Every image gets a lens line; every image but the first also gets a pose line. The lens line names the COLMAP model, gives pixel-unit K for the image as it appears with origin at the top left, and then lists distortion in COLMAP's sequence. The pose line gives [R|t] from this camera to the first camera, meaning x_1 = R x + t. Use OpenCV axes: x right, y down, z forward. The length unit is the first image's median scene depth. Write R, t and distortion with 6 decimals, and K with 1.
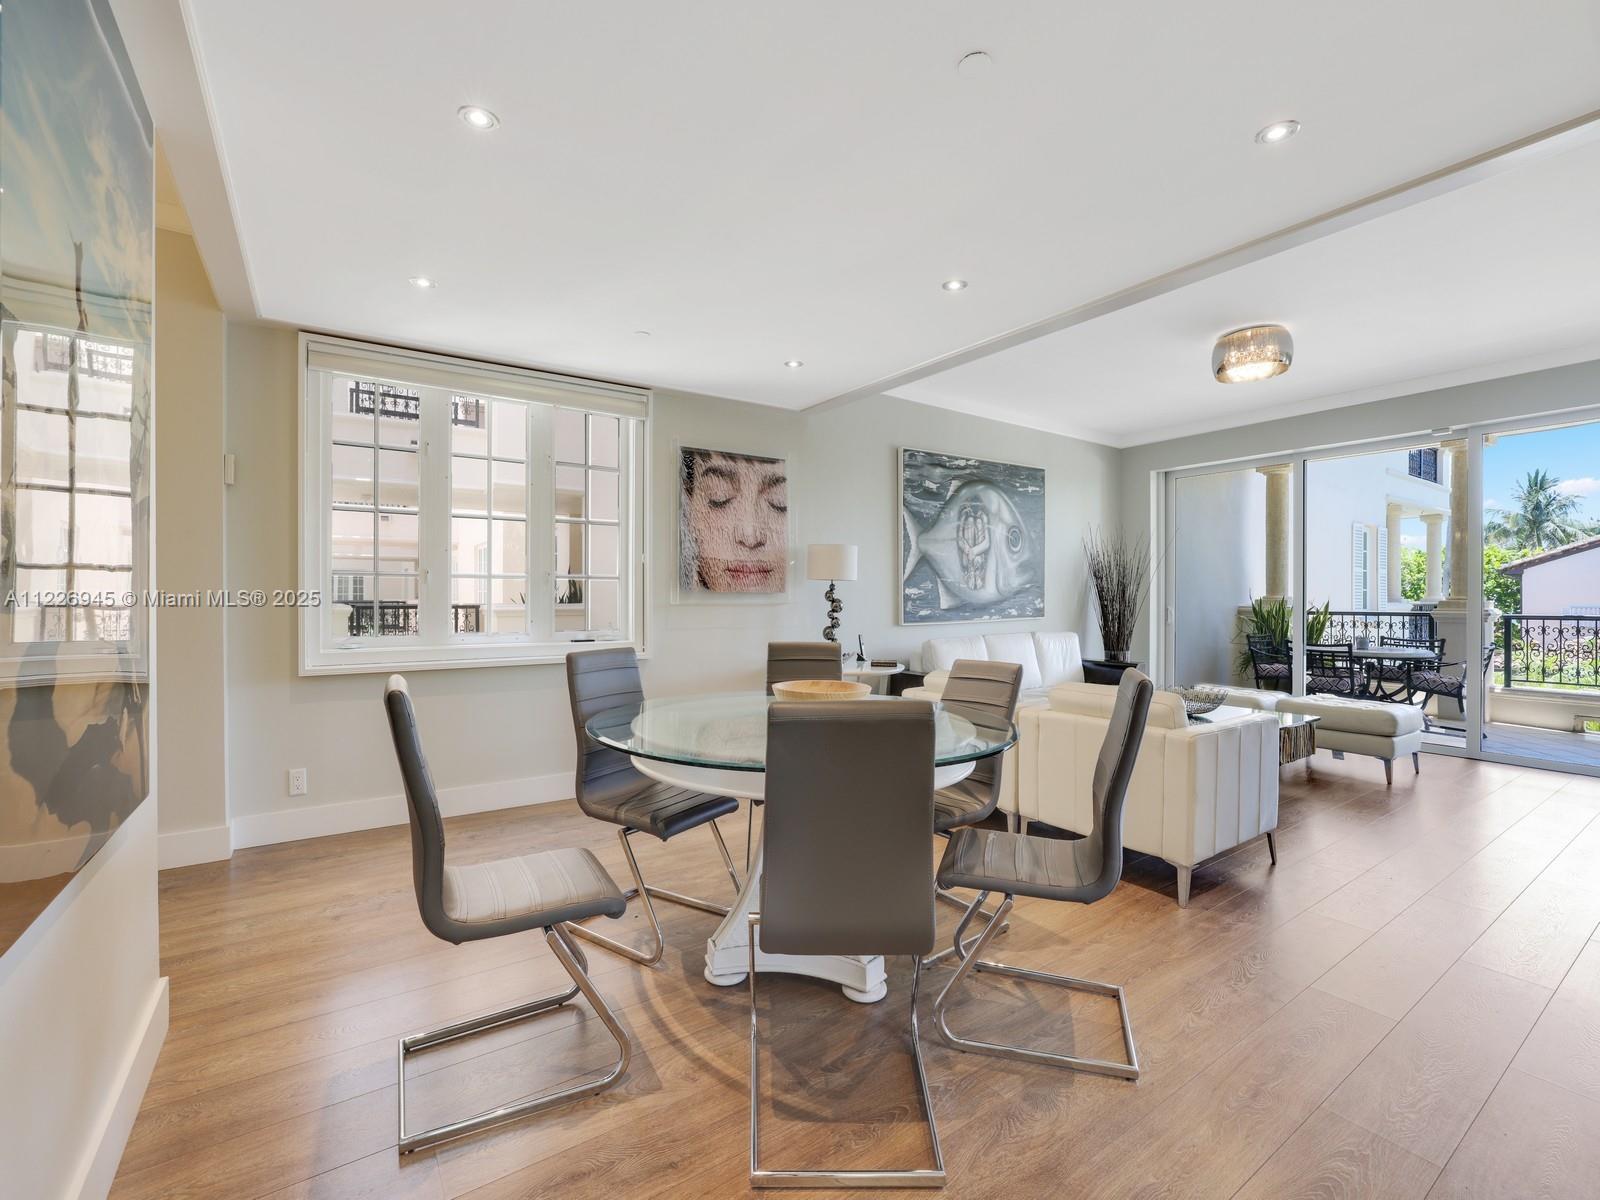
lens RADIAL K [[721.7, 0, 773.8], [0, 721.7, 600.9], [0, 0, 1]] dist [-0.029418, 0.011341]
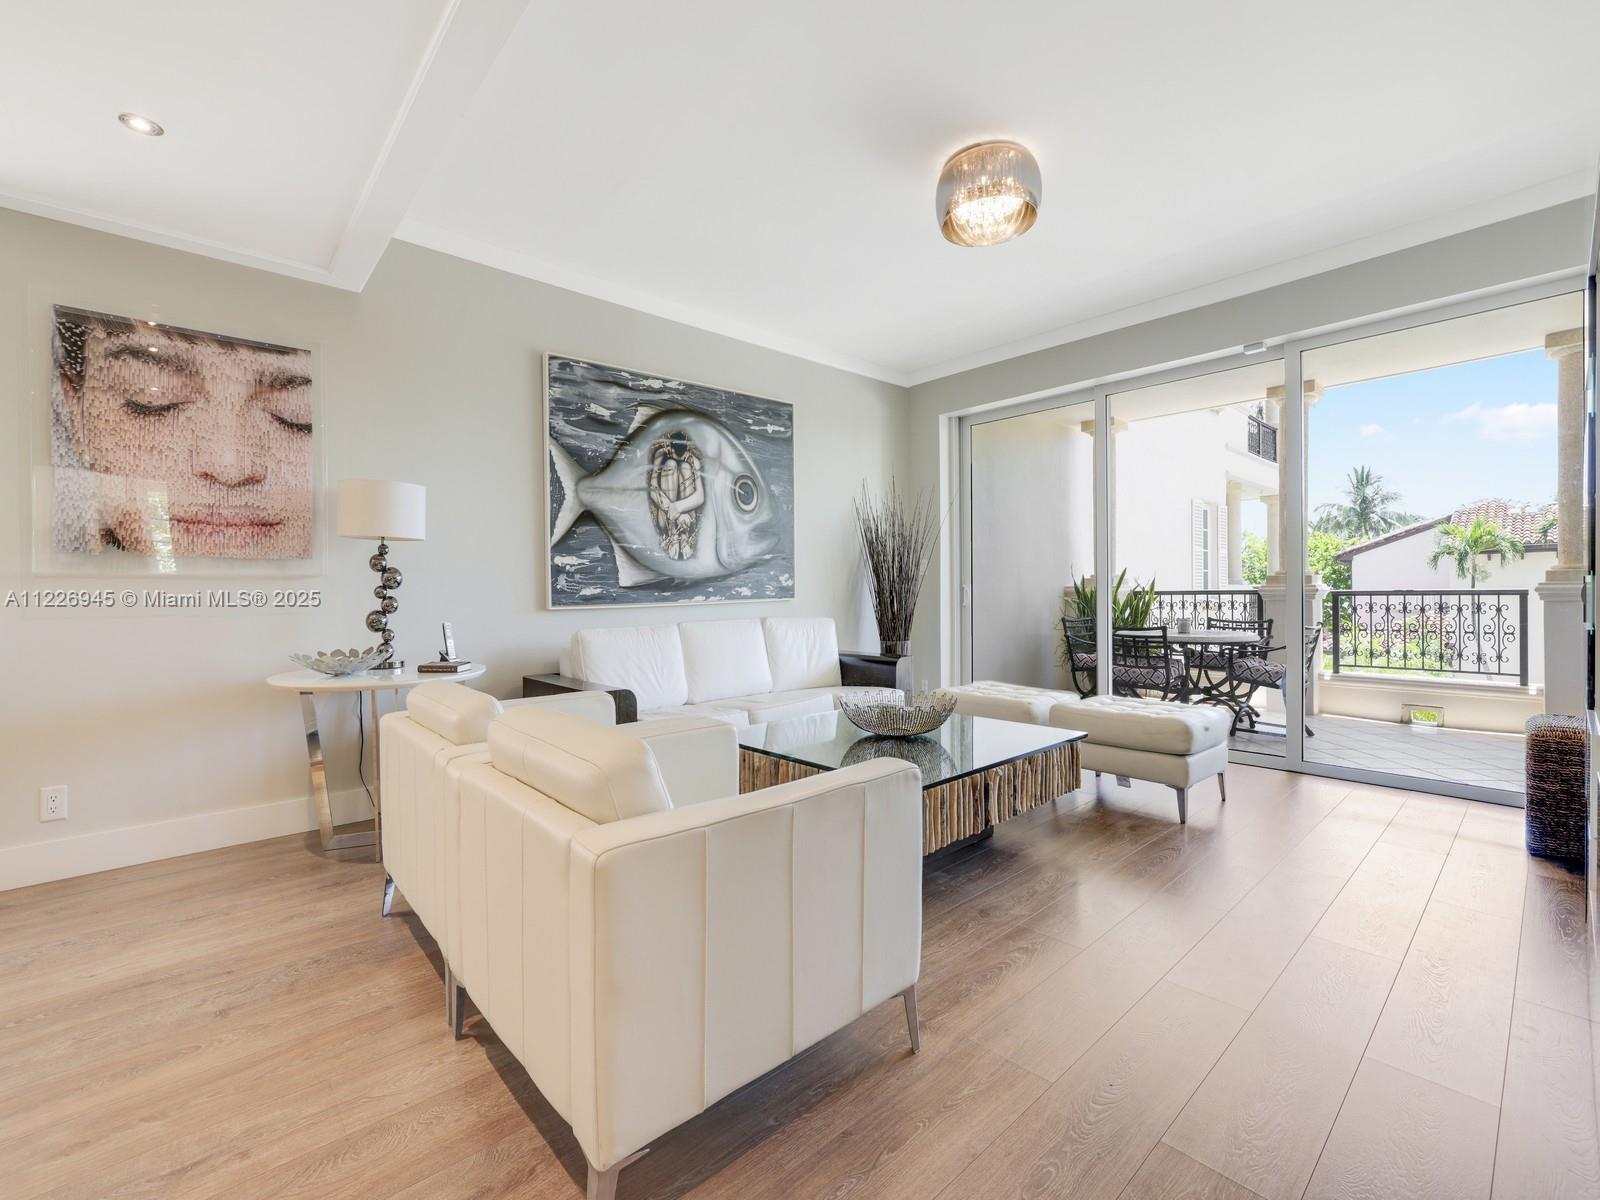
lens RADIAL K [[721.7, 0, 785.4], [0, 721.7, 601.3], [0, 0, 1]] dist [-0.029418, 0.011341]
pose [[0.990184, -0.012268, 0.139231, 0.281734], [0.011109, 0.999897, 0.009099, 0.020316], [-0.139328, -0.007463, 0.990218, 0.262502]]
